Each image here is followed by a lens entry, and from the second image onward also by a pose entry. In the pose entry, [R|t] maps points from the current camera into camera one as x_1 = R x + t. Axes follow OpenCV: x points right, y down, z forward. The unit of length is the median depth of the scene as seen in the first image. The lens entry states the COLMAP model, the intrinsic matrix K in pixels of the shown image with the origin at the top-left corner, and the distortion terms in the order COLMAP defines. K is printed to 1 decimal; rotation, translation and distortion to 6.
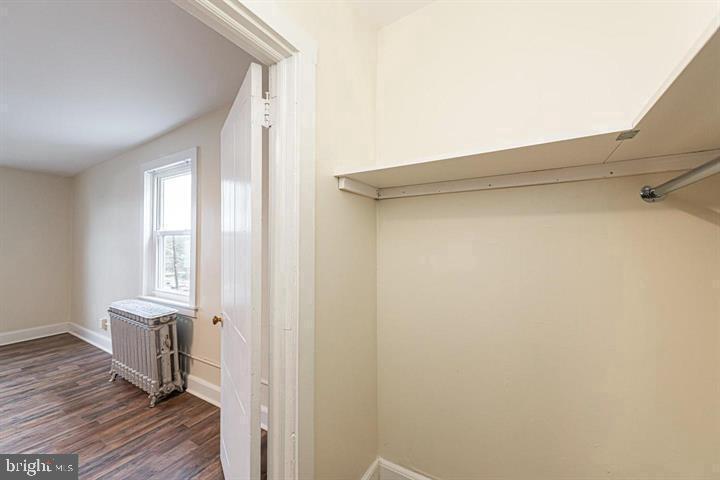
lens RADIAL K [[283.3, 0, 363.7], [0, 283.3, 238.4], [0, 0, 1]] dist [0.002771, -0.000332]
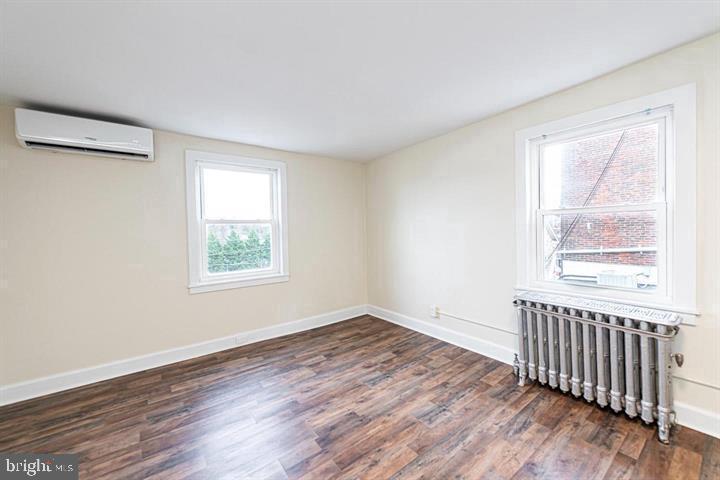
lens RADIAL K [[293.3, 0, 370.3], [0, 293.3, 231.5], [0, 0, 1]] dist [0.003497, -0.000196]
pose [[0.935465, -0.018652, -0.352926, -1.092212], [0.032555, 0.998908, 0.033499, -0.009094], [0.351916, -0.042827, 0.935051, 0.027327]]
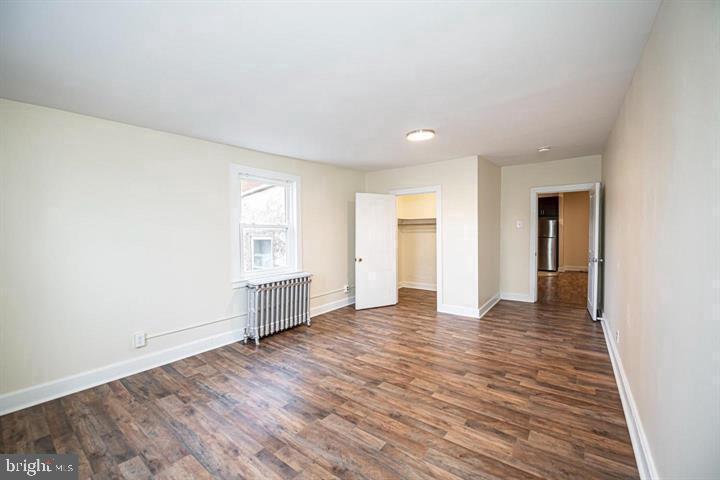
lens RADIAL K [[294.2, 0, 355.4], [0, 294.2, 231.8], [0, 0, 1]] dist [0.002018, -0.000132]
pose [[0.109517, 0.004825, 0.993973, -2.346577], [-0.012295, 0.999918, -0.003499, 0.004434], [-0.993909, -0.011838, 0.109567, 0.478910]]
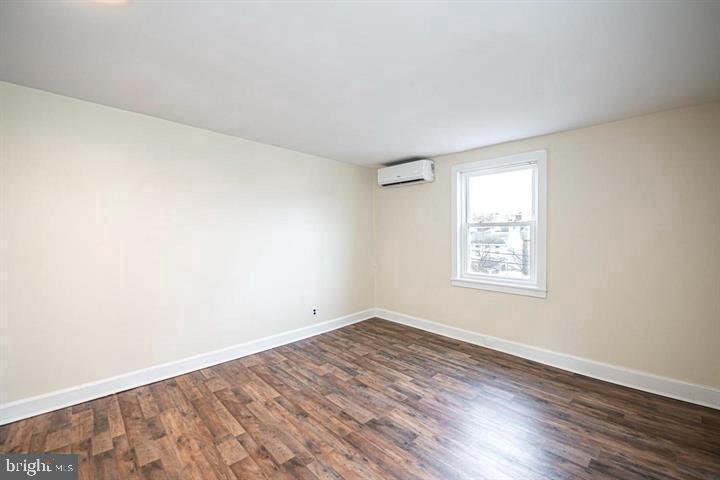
lens RADIAL K [[300.2, 0, 358.6], [0, 300.2, 240.4], [0, 0, 1]] dist [-0.018332, -0.000110]
pose [[-0.273073, 0.026735, -0.961622, -0.645784], [0.030372, 0.999355, 0.019159, -0.002184], [0.961514, -0.023974, -0.273709, 0.878139]]
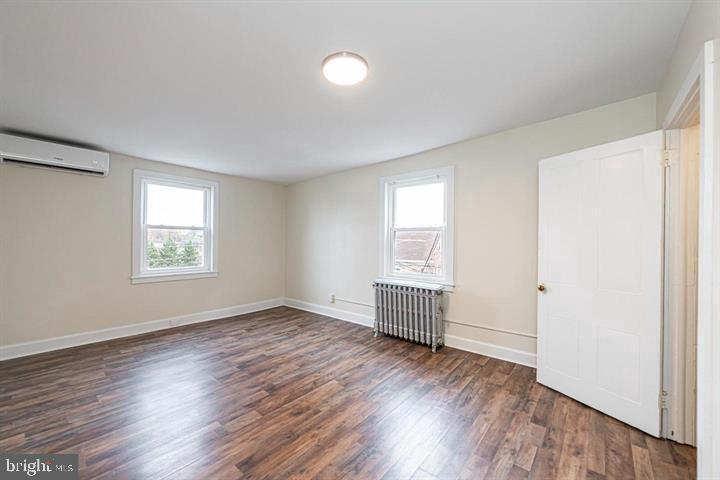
lens RADIAL K [[289.8, 0, 365.9], [0, 289.8, 239.7], [0, 0, 1]] dist [0.016191, -0.009749]
pose [[0.989472, 0.006919, -0.144558, -0.807656], [-0.003951, 0.999776, 0.020808, 0.001775], [0.144670, -0.020018, 0.989277, -0.428902]]
